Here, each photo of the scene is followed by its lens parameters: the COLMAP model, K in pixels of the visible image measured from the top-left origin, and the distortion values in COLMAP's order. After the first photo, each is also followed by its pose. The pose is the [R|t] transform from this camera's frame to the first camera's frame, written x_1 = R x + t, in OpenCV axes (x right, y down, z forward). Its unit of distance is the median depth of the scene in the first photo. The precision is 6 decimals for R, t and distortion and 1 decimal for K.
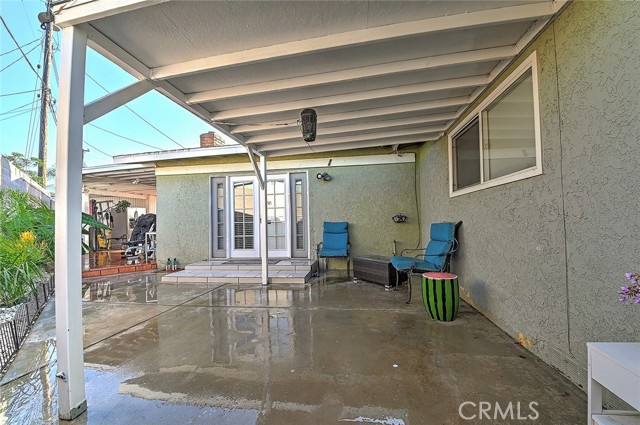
lens RADIAL K [[246.1, 0, 319.9], [0, 246.1, 215.3], [0, 0, 1]] dist [-0.015915, -0.002392]
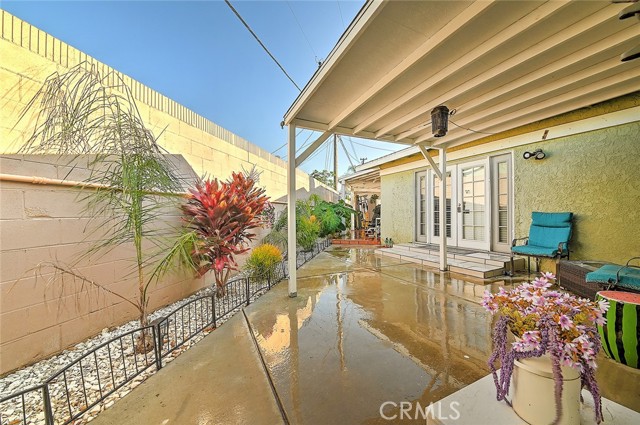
lens RADIAL K [[246.1, 0, 322.1], [0, 246.1, 213.9], [0, 0, 1]] dist [-0.015915, -0.002392]
pose [[0.545043, 0.017858, -0.838218, 0.298387], [0.021899, 0.999129, 0.035526, -0.009407], [0.838122, -0.037720, 0.544177, -0.006922]]
